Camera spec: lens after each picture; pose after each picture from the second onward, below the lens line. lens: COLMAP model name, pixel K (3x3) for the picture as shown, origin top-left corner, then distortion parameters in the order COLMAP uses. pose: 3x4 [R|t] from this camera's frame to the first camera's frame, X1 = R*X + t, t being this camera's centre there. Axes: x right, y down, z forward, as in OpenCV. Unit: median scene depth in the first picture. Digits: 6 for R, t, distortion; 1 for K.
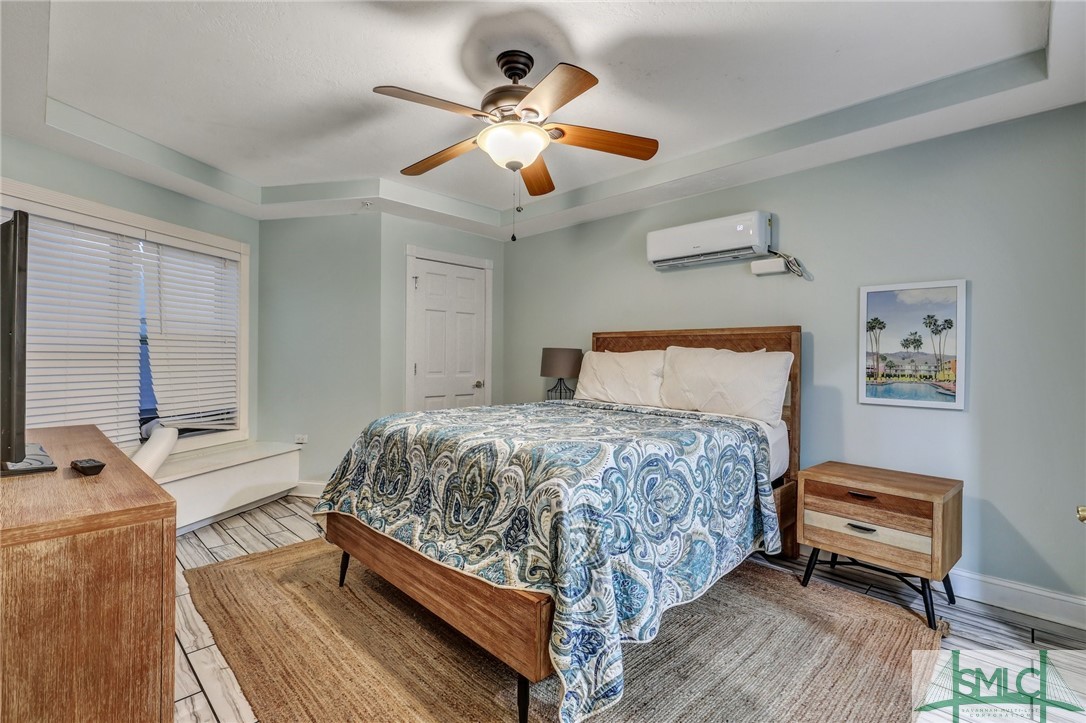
lens RADIAL K [[494.9, 0, 541.7], [0, 494.9, 359.4], [0, 0, 1]] dist [0.000507, -0.000503]
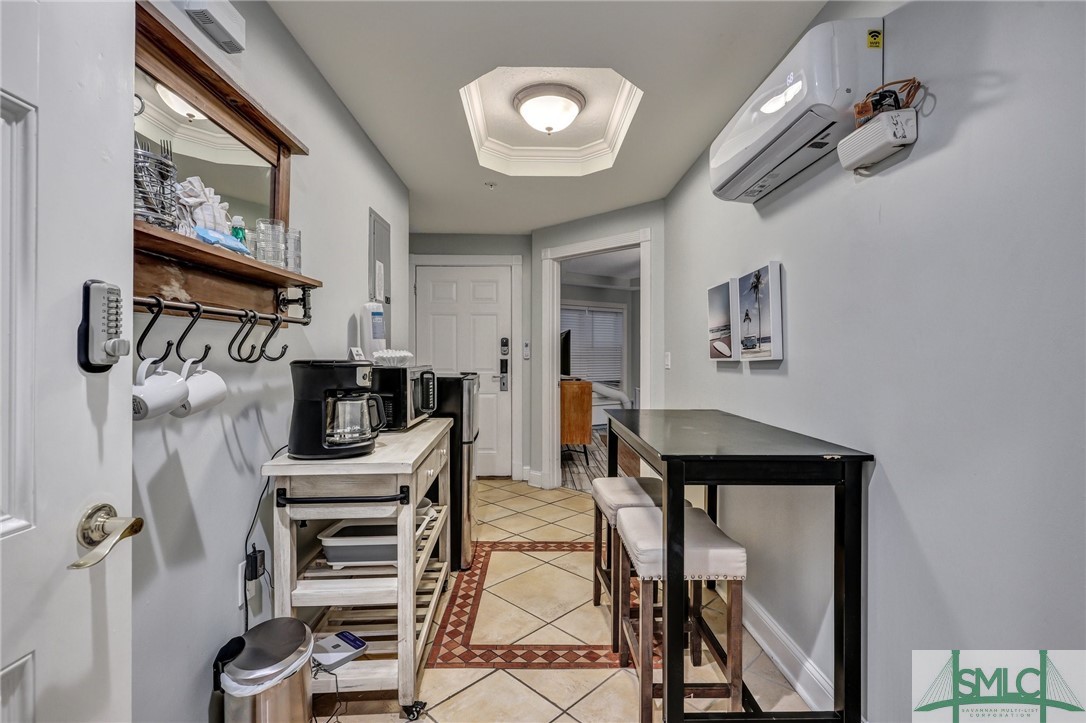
lens RADIAL K [[494.9, 0, 542.7], [0, 494.9, 357.9], [0, 0, 1]] dist [0.000507, -0.000503]
pose [[0.717976, -0.005508, -0.696046, 1.033135], [0.002640, 0.999983, -0.005191, 0.014463], [0.696063, 0.001890, 0.717978, -1.275404]]
